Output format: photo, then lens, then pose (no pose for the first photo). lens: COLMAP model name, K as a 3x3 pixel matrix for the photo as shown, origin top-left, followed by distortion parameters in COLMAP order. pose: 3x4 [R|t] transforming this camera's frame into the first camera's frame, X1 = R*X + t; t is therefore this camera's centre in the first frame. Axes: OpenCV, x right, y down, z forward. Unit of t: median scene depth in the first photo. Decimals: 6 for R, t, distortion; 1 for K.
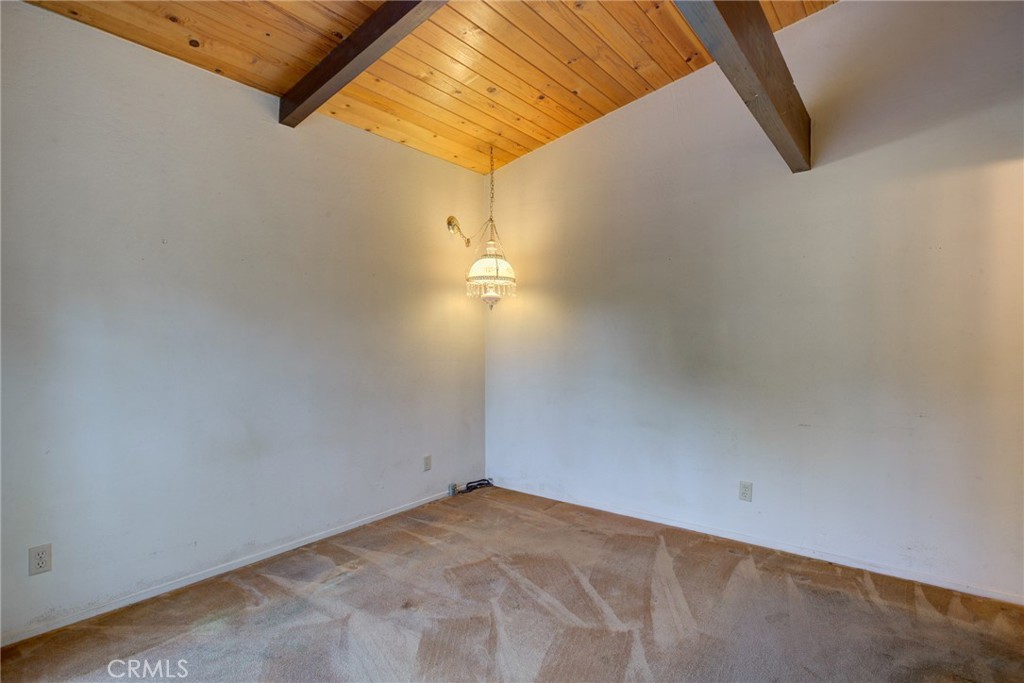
lens RADIAL K [[501.0, 0, 512.3], [0, 501.0, 339.1], [0, 0, 1]] dist [-0.020624, 0.006686]
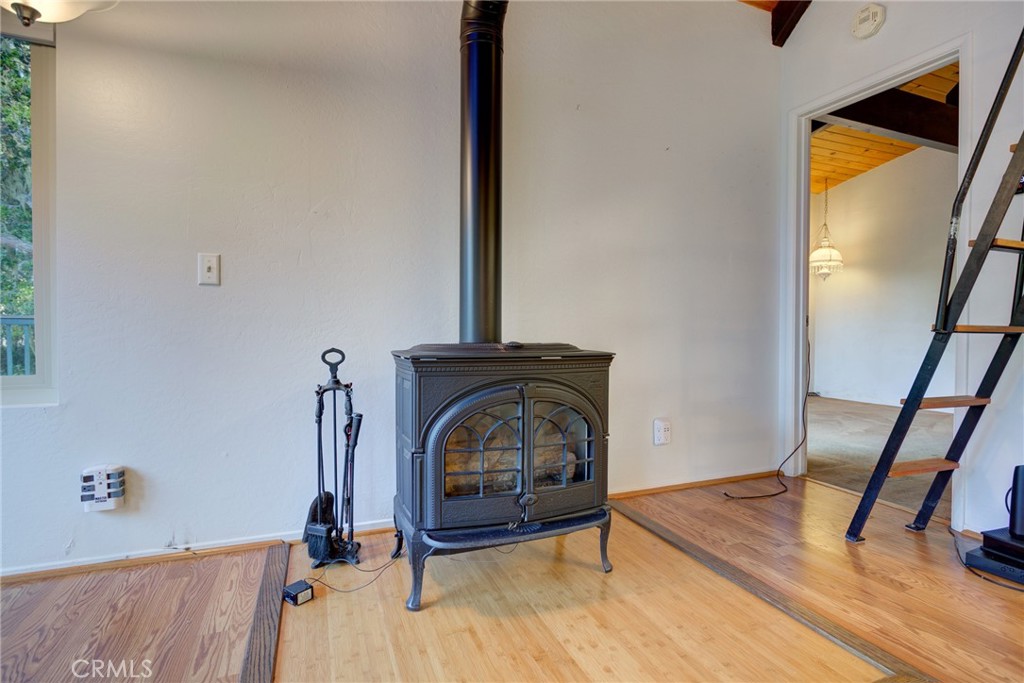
lens RADIAL K [[501.0, 0, 510.6], [0, 501.0, 341.0], [0, 0, 1]] dist [-0.020624, 0.006686]
pose [[0.866488, 0.017663, -0.498885, -0.116712], [-0.008316, 0.999746, 0.020953, 0.110448], [0.499128, -0.014006, 0.866415, -0.897757]]
